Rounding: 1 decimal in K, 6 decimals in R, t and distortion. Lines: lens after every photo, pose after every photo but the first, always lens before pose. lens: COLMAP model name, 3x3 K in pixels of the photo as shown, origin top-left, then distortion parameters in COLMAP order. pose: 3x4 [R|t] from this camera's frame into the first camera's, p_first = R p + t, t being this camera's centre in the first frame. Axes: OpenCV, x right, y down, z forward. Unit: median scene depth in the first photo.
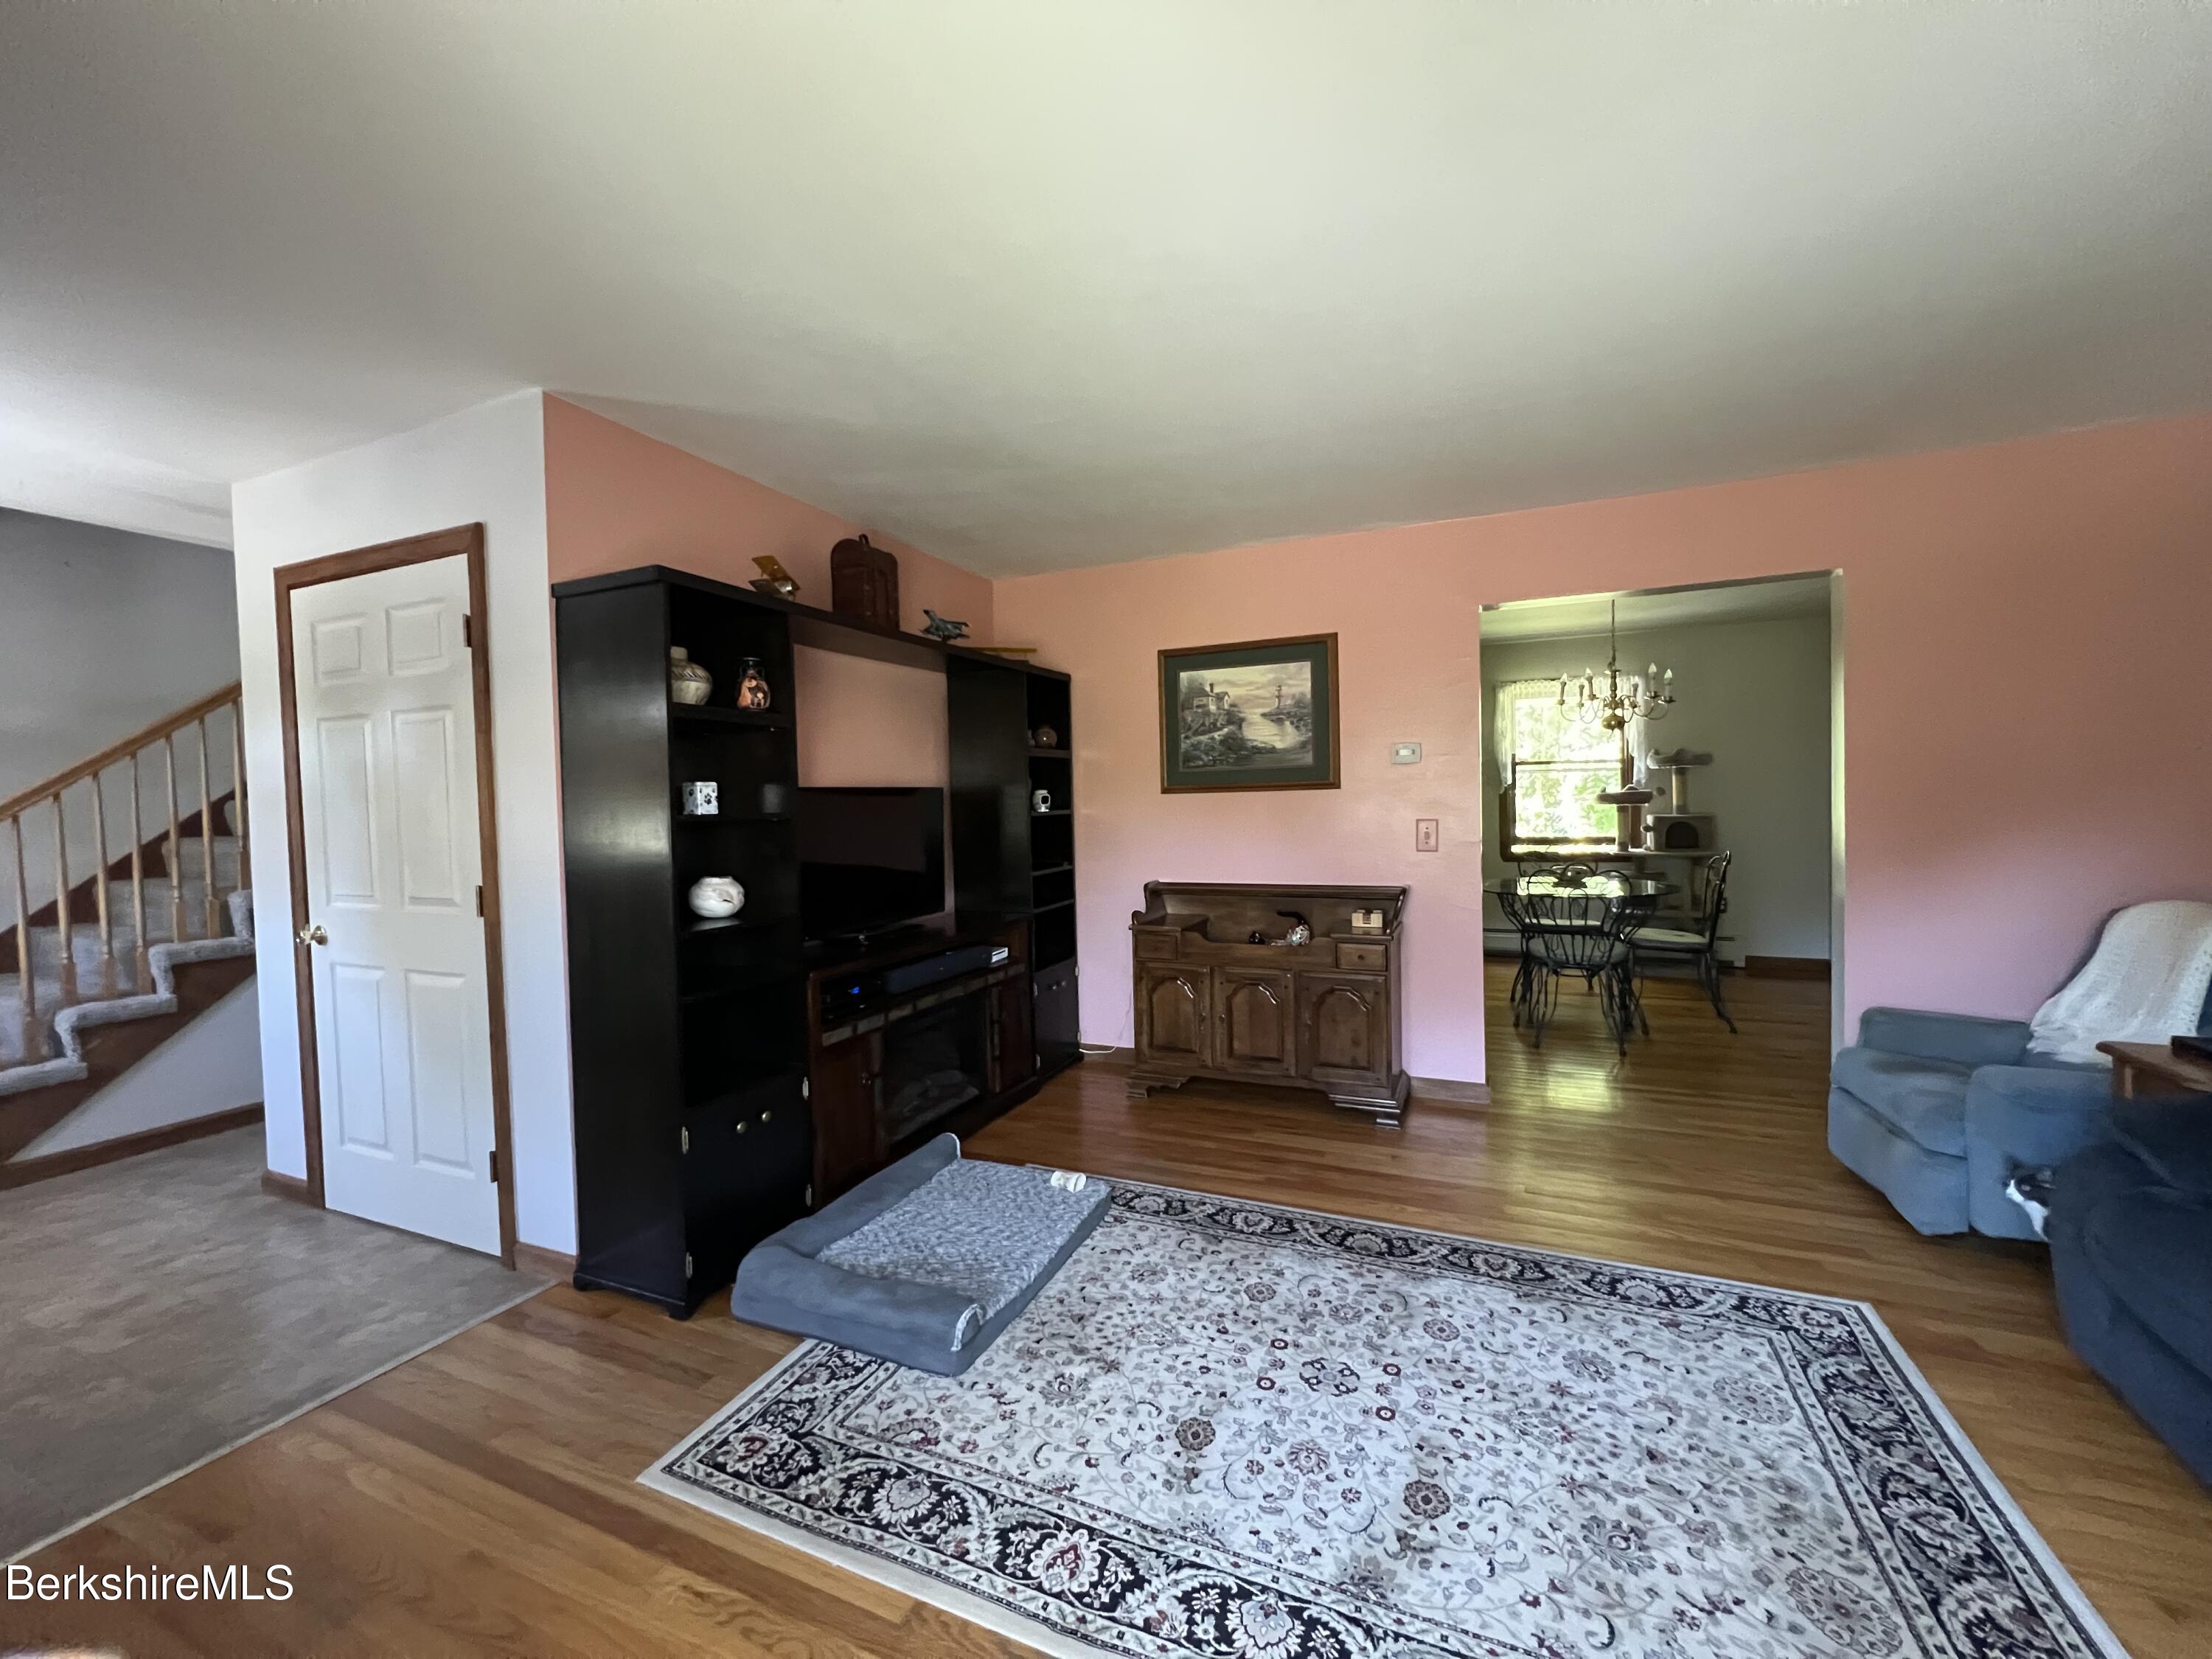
lens RADIAL K [[883.3, 0, 1103.5], [0, 883.3, 830.0], [0, 0, 1]] dist [-0.003887, 0.000270]
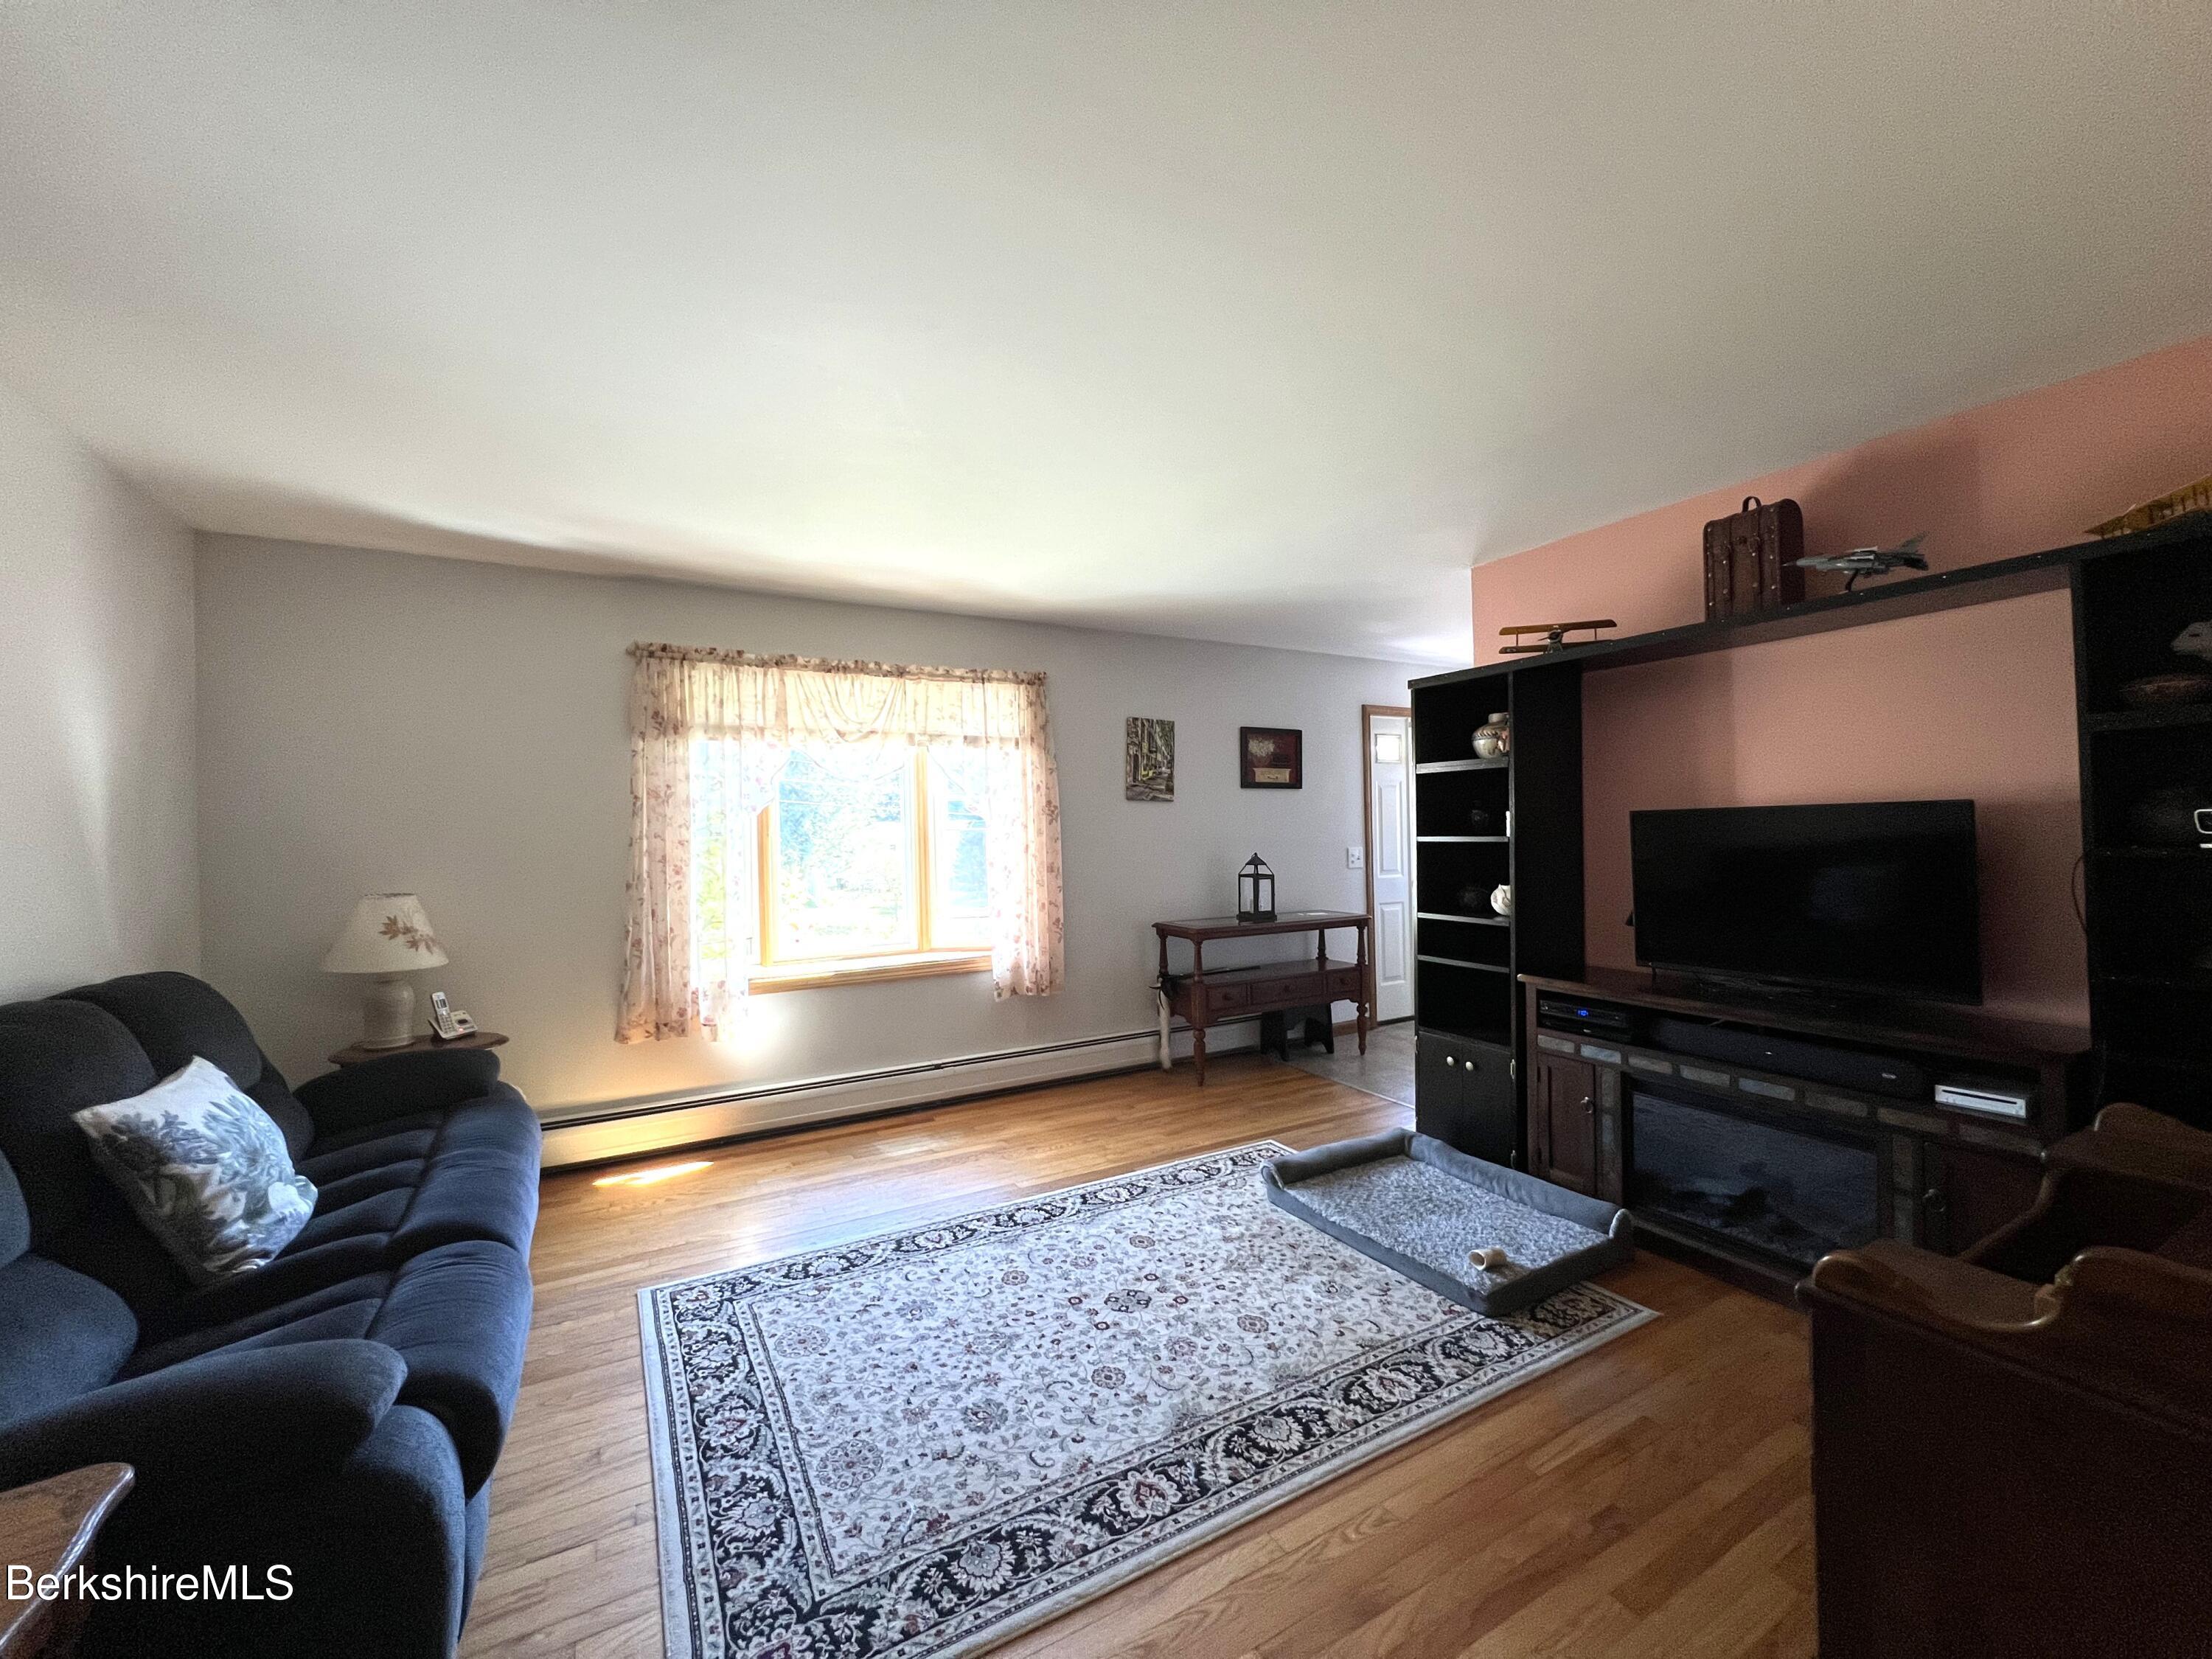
lens RADIAL K [[883.3, 0, 1103.8], [0, 883.3, 832.2], [0, 0, 1]] dist [-0.003887, 0.000270]
pose [[-0.600025, 0.033290, -0.799288, 1.147367], [0.005105, 0.999273, 0.037786, -0.091171], [0.799965, 0.018592, -0.599759, 1.556507]]
